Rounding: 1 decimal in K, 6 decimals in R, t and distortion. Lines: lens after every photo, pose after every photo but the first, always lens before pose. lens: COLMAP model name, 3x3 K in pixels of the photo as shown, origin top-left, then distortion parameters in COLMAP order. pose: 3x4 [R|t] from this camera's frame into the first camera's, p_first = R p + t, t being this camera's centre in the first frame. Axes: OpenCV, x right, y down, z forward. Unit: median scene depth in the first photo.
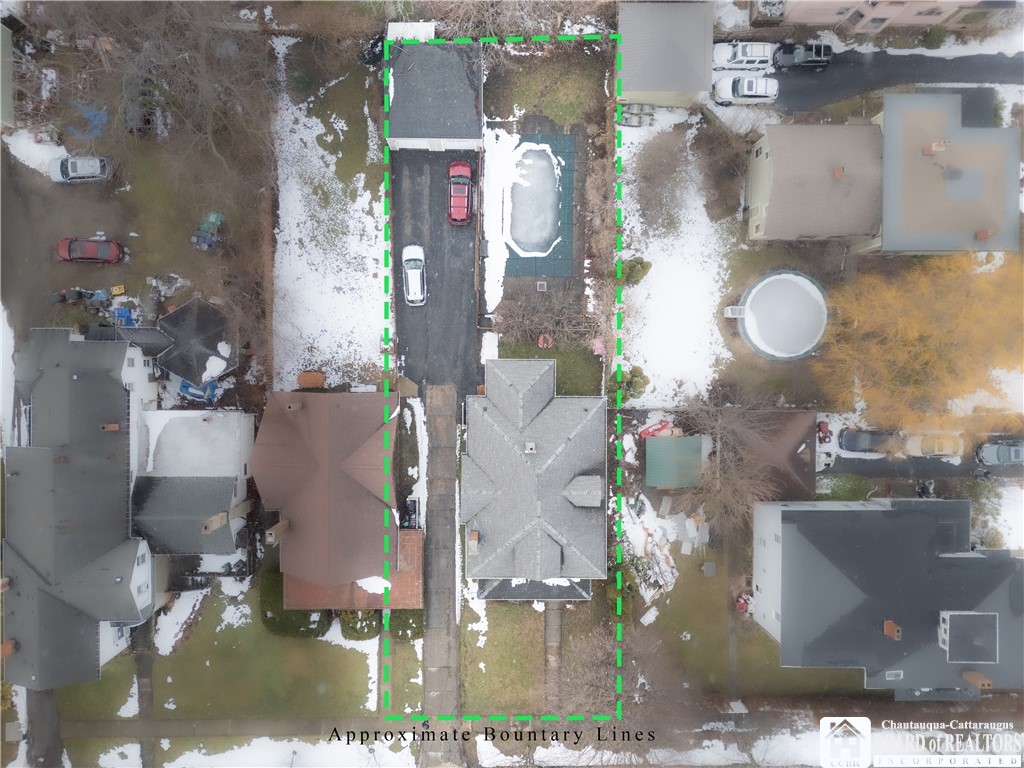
lens RADIAL K [[747.7, 0, 512.0], [0, 747.7, 384.0], [0, 0, 1]] dist [0.080860, -0.080256]
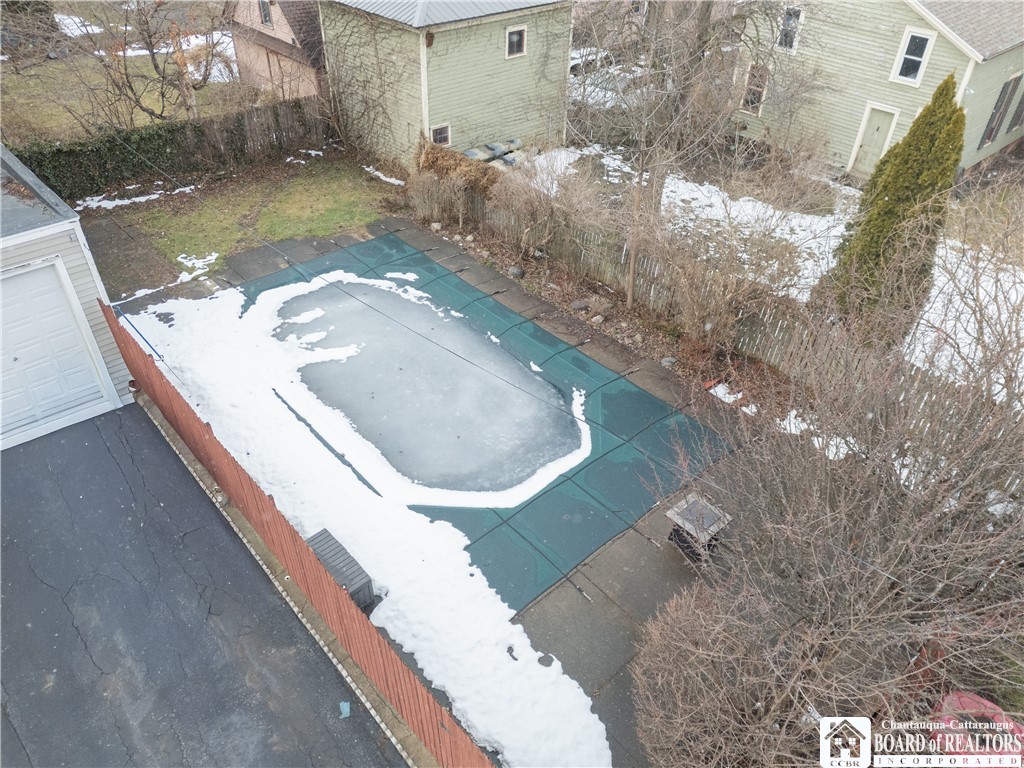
lens RADIAL K [[747.7, 0, 512.0], [0, 747.7, 384.0], [0, 0, 1]] dist [0.080860, -0.080256]
pose [[0.738406, -0.425316, 0.523319, -0.081925], [0.674103, 0.444252, -0.590107, -0.063187], [0.018496, 0.788509, 0.614745, 0.845780]]
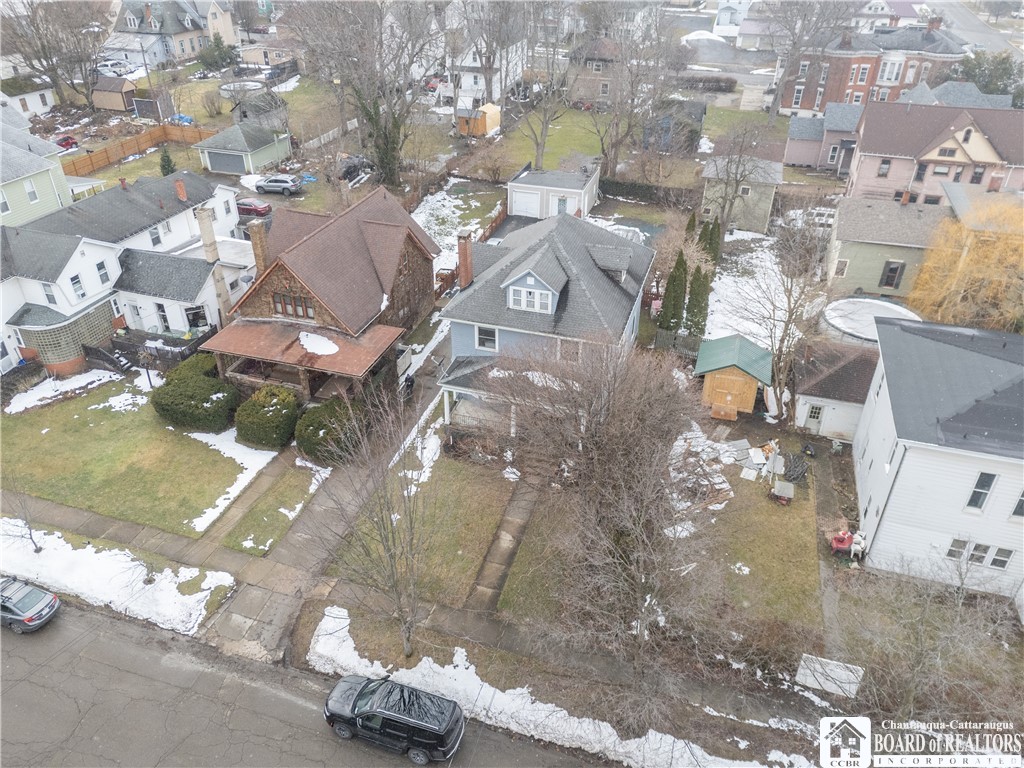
lens RADIAL K [[747.7, 0, 512.0], [0, 747.7, 384.0], [0, 0, 1]] dist [0.080860, -0.080256]
pose [[0.954684, 0.145346, -0.259718, 0.198560], [-0.297413, 0.498566, -0.814234, 0.802945], [0.011141, 0.854579, 0.519201, 0.600809]]
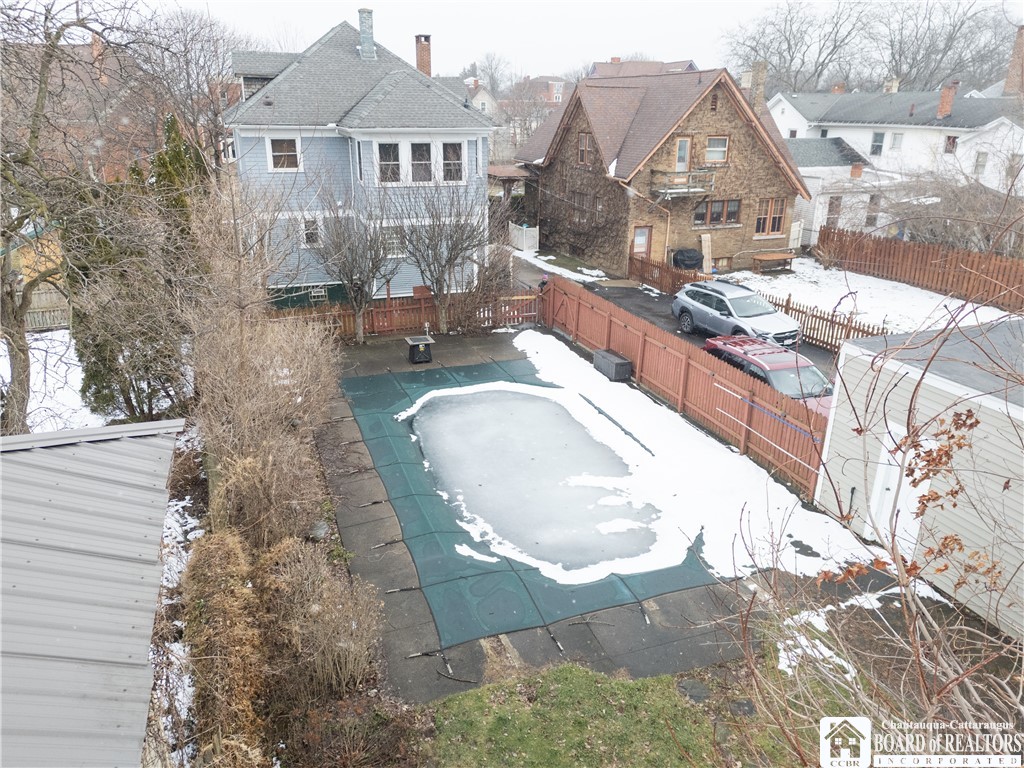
lens RADIAL K [[747.7, 0, 512.0], [0, 747.7, 384.0], [0, 0, 1]] dist [0.080860, -0.080256]
pose [[-0.935108, 0.096132, -0.341074, 0.122106], [-0.352747, -0.344323, 0.870064, -0.463034], [-0.033798, 0.933917, 0.355890, 0.882880]]
